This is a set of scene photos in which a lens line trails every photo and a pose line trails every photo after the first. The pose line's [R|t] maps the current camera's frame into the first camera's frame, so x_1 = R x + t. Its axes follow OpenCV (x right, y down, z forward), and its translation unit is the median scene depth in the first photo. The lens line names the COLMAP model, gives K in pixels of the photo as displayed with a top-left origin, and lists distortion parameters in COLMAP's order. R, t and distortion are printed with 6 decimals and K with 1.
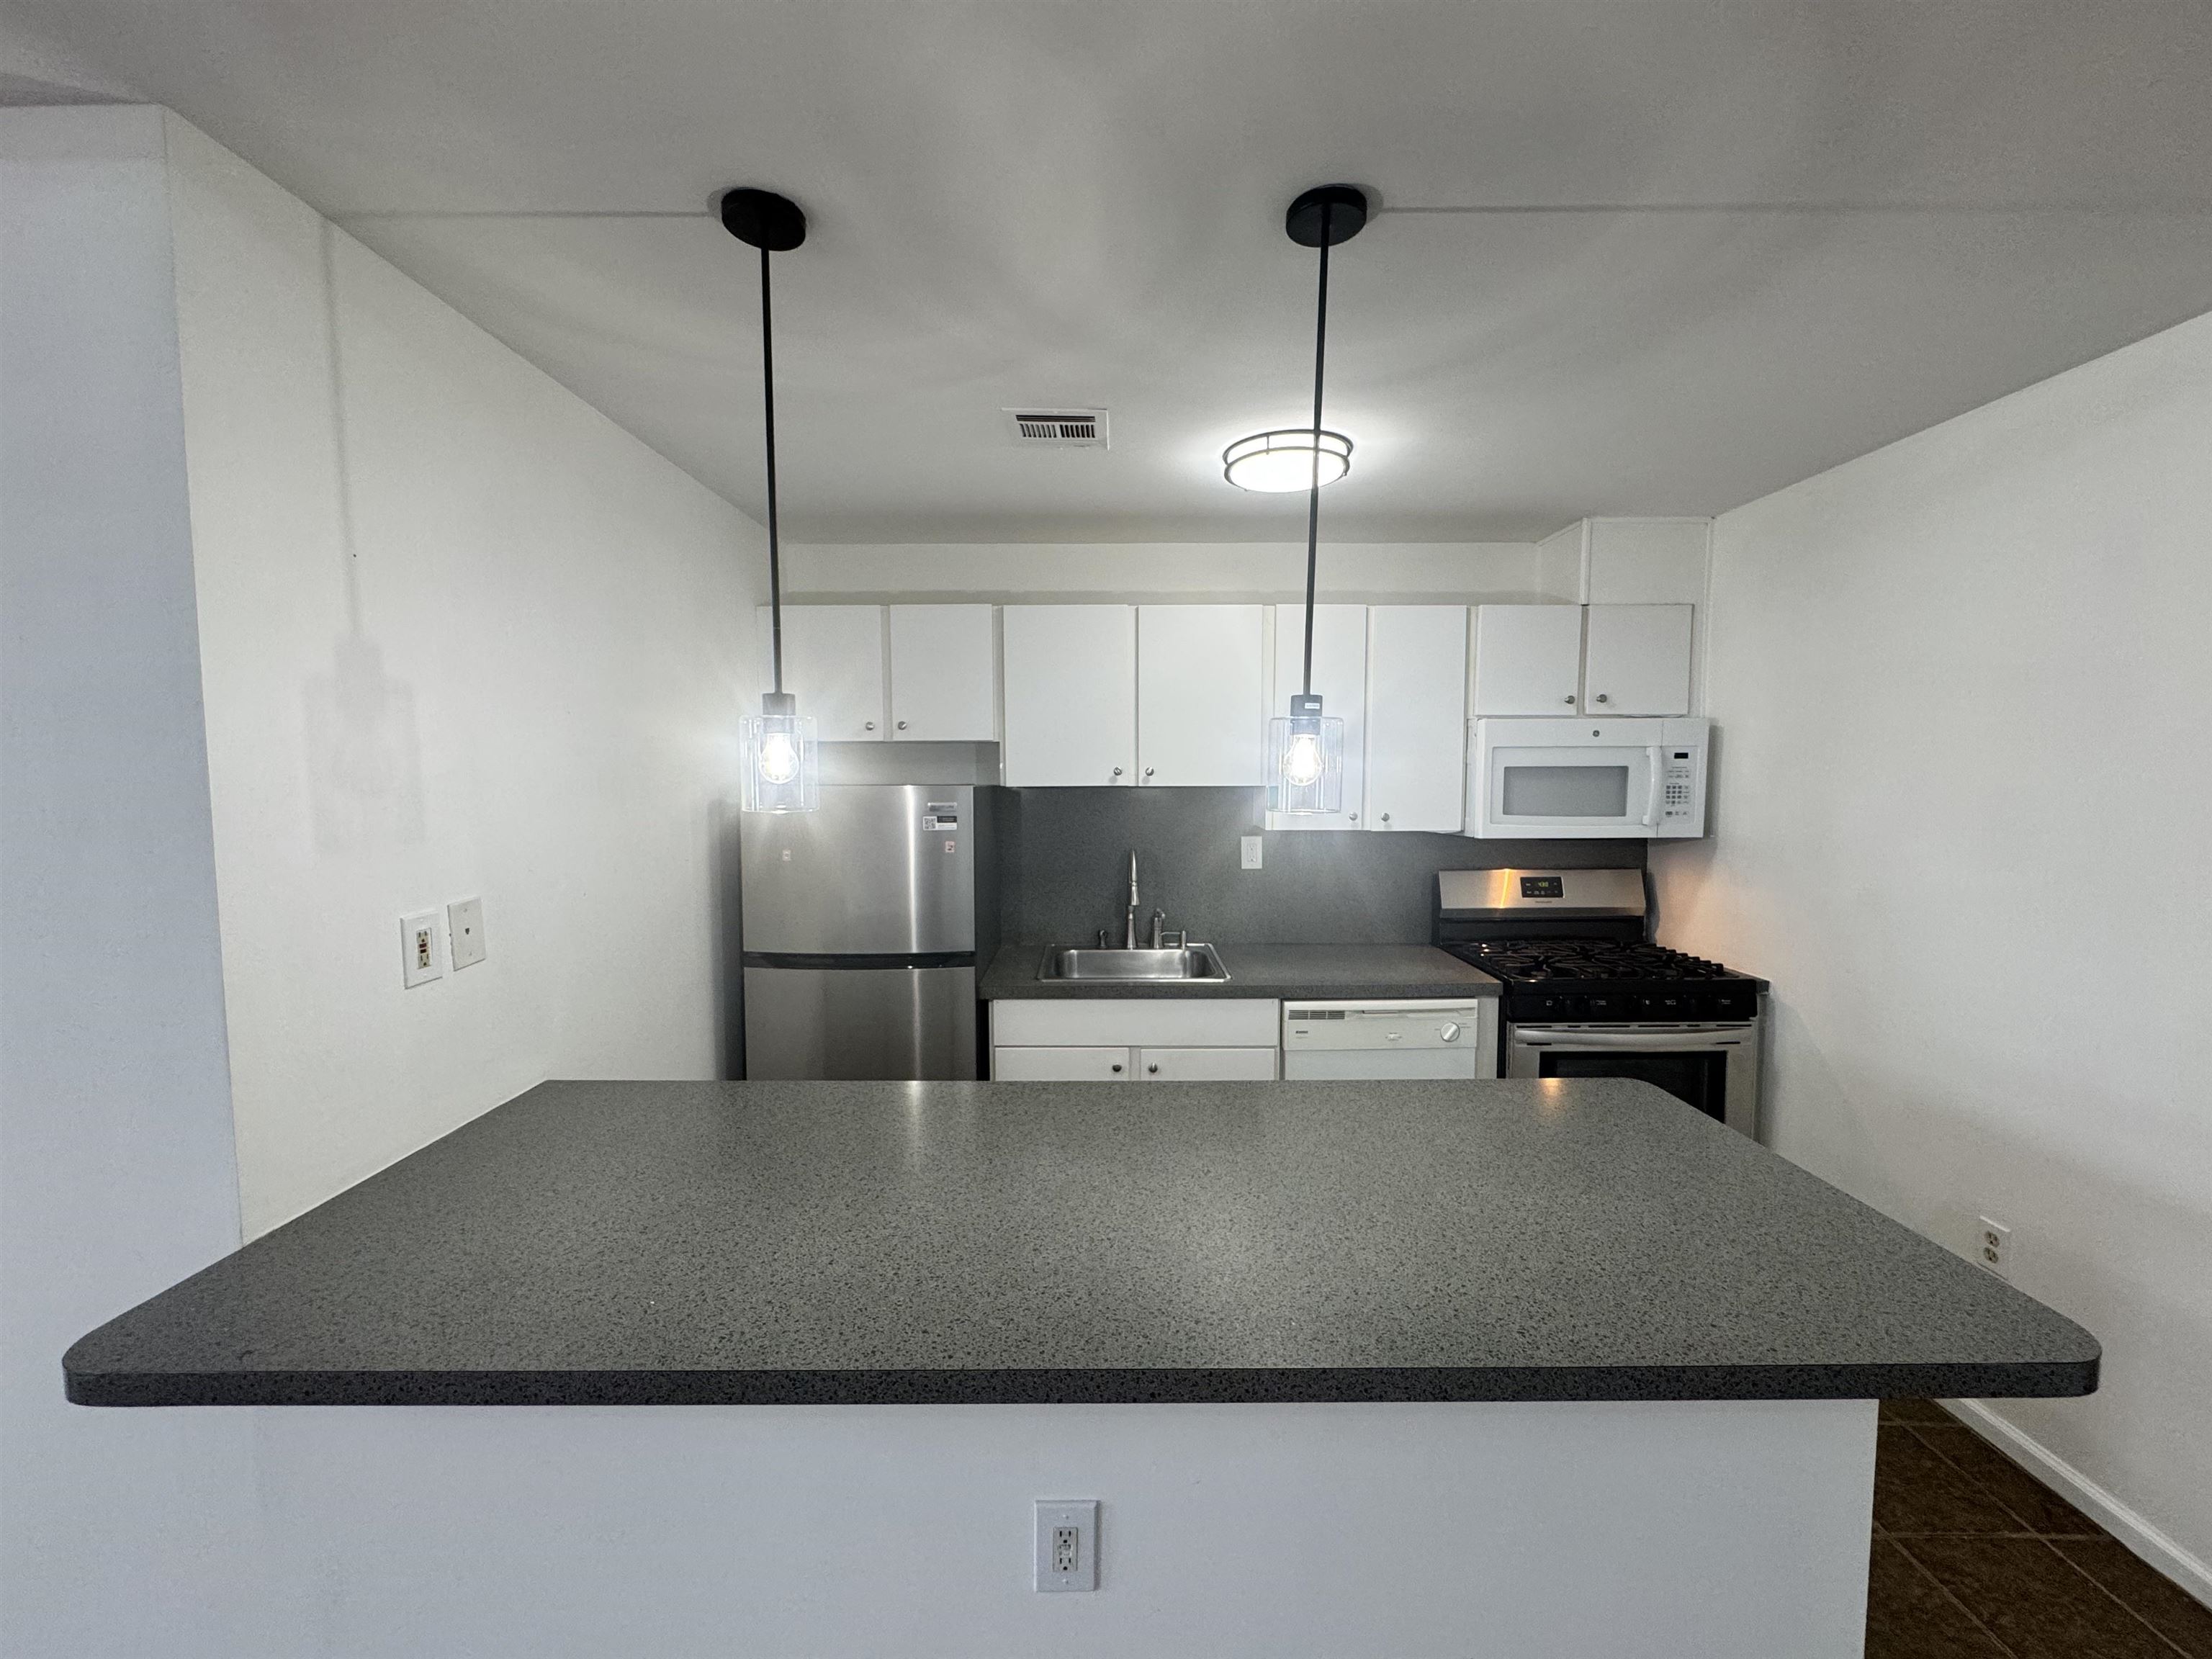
lens RADIAL K [[882.1, 0, 1103.4], [0, 882.1, 826.0], [0, 0, 1]] dist [-0.003912, 0.000016]
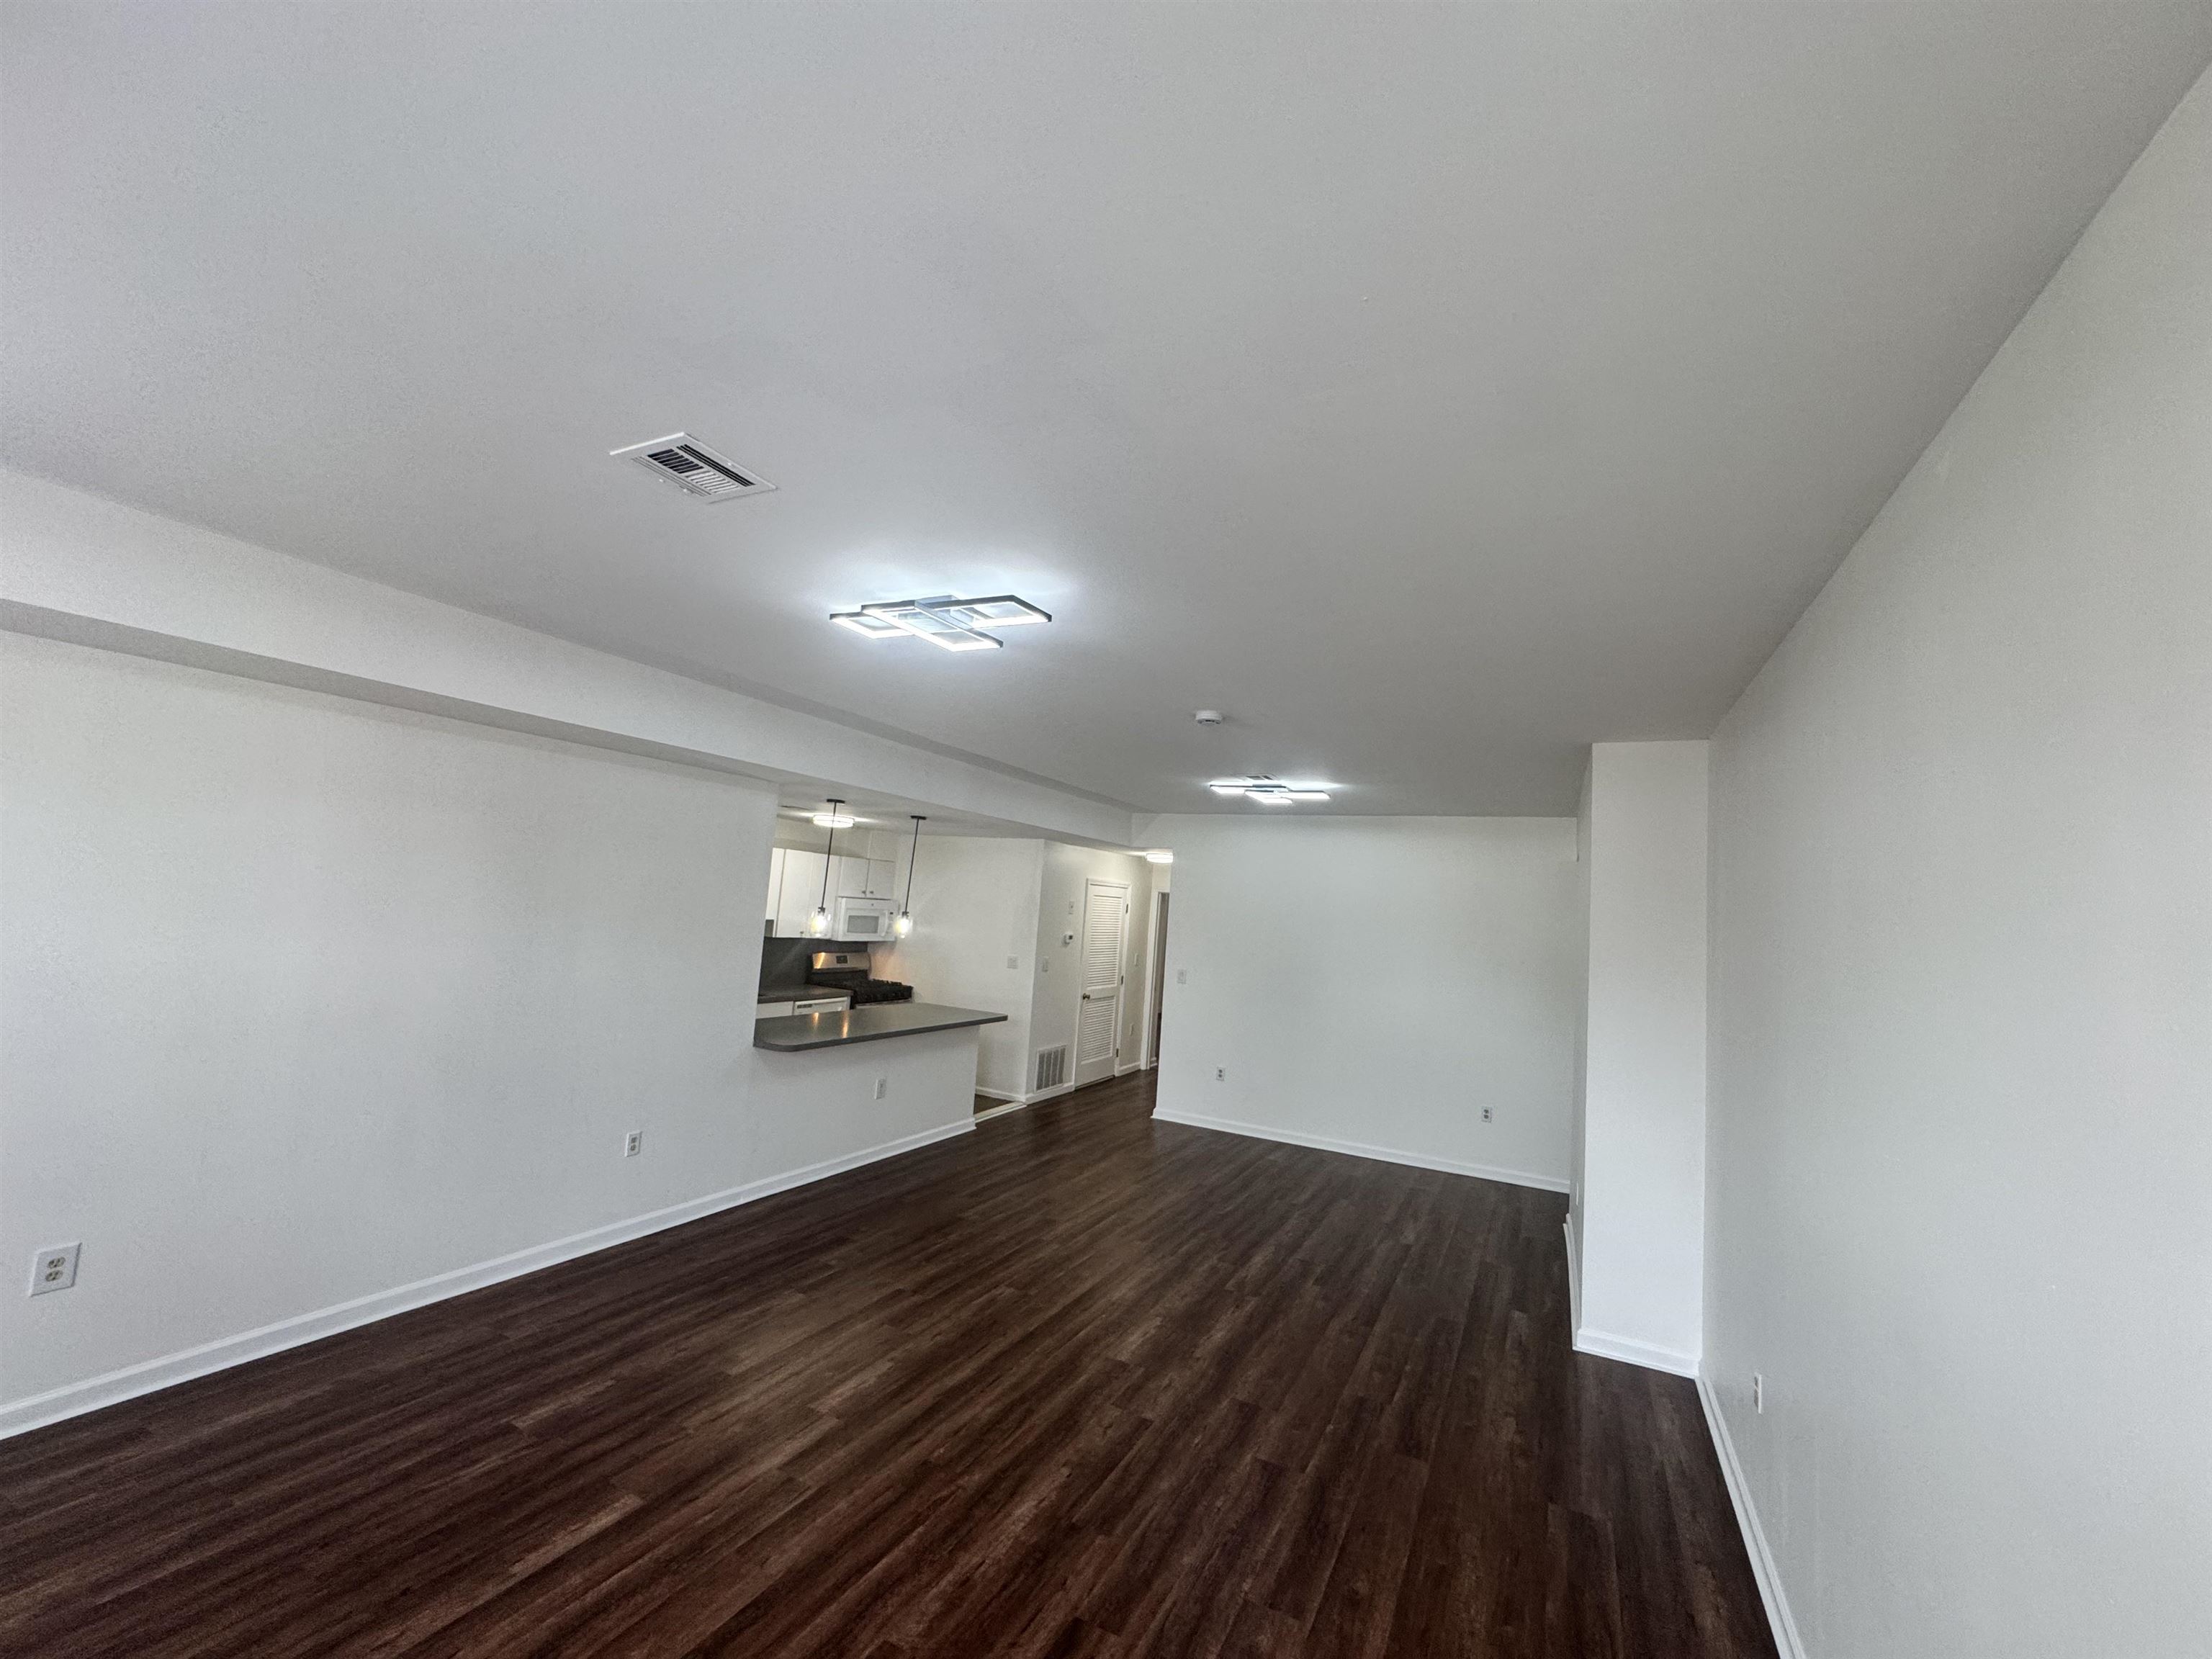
lens RADIAL K [[882.0, 0, 1109.1], [0, 882.0, 834.8], [0, 0, 1]] dist [-0.003693, 0.000010]
pose [[0.449848, 0.108839, 0.886449, -1.711530], [-0.017628, 0.993435, -0.113029, -0.020734], [-0.892931, 0.035220, 0.448813, -1.030031]]
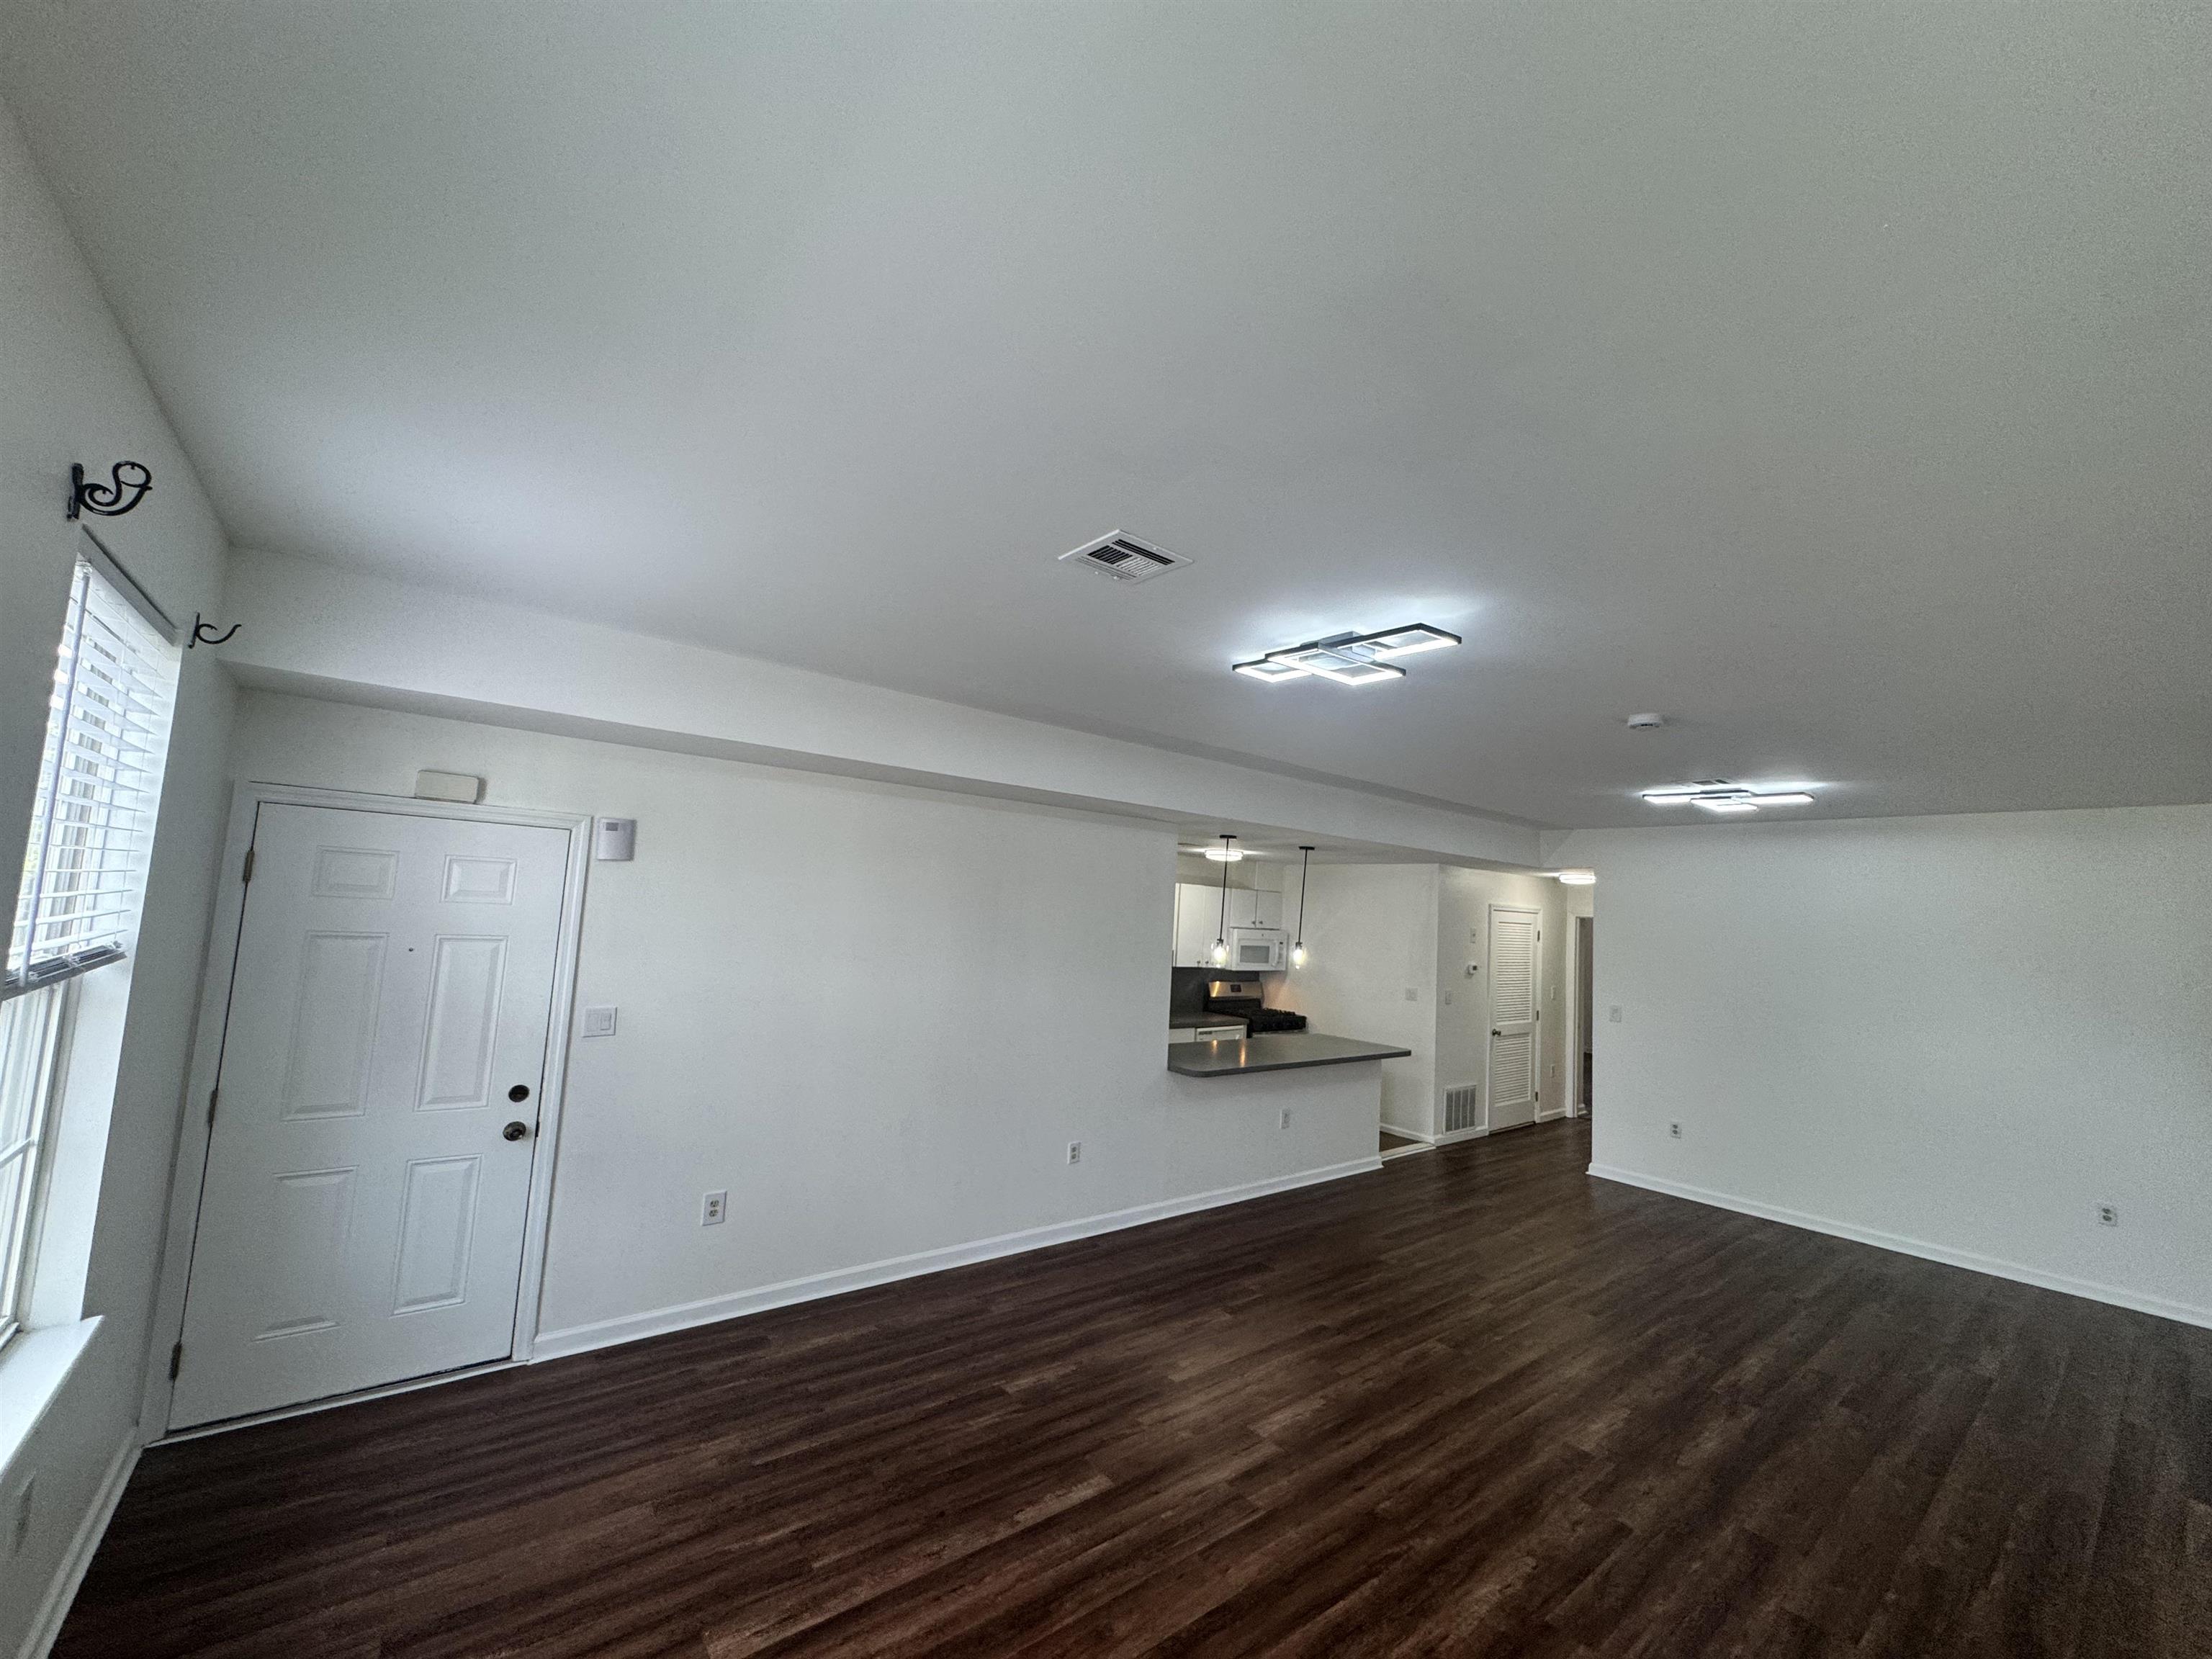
lens RADIAL K [[882.1, 0, 1103.4], [0, 882.1, 826.0], [0, 0, 1]] dist [-0.003912, 0.000016]
pose [[0.777670, 0.106247, 0.619630, -1.757963], [-0.019105, 0.989155, -0.145630, -0.026008], [-0.628382, 0.101414, 0.771266, -1.011491]]
